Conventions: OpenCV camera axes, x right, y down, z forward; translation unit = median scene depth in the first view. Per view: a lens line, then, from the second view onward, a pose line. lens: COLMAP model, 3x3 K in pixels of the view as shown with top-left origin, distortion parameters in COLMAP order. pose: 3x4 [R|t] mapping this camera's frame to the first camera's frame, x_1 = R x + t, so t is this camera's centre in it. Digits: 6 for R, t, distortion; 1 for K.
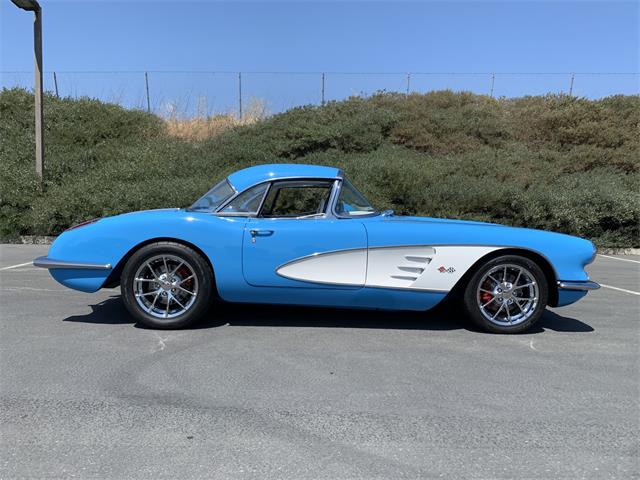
lens RADIAL K [[488.9, 0, 317.6], [0, 488.9, 234.4], [0, 0, 1]] dist [0.026536, -0.027526]
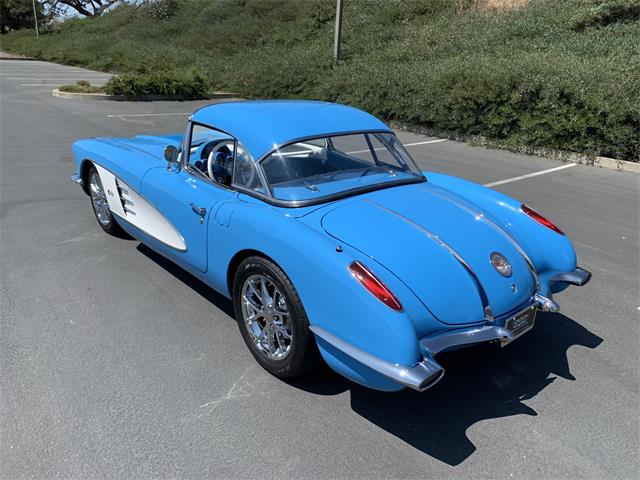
lens RADIAL K [[488.9, 0, 322.6], [0, 488.9, 236.6], [0, 0, 1]] dist [0.026536, -0.027526]
pose [[0.638337, 0.282974, -0.715857, 0.338099], [-0.080493, 0.949418, 0.303522, -0.050409], [0.765537, -0.136128, 0.628826, 0.129228]]
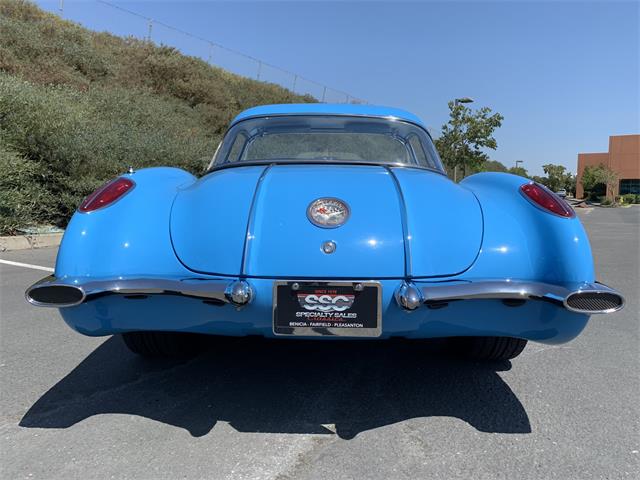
lens RADIAL K [[488.9, 0, 324.0], [0, 488.9, 237.4], [0, 0, 1]] dist [0.026536, -0.027526]
pose [[0.518818, -0.084628, 0.850685, -0.111854], [0.031037, 0.996297, 0.080185, -0.009332], [-0.854321, -0.015199, 0.519524, 0.367737]]
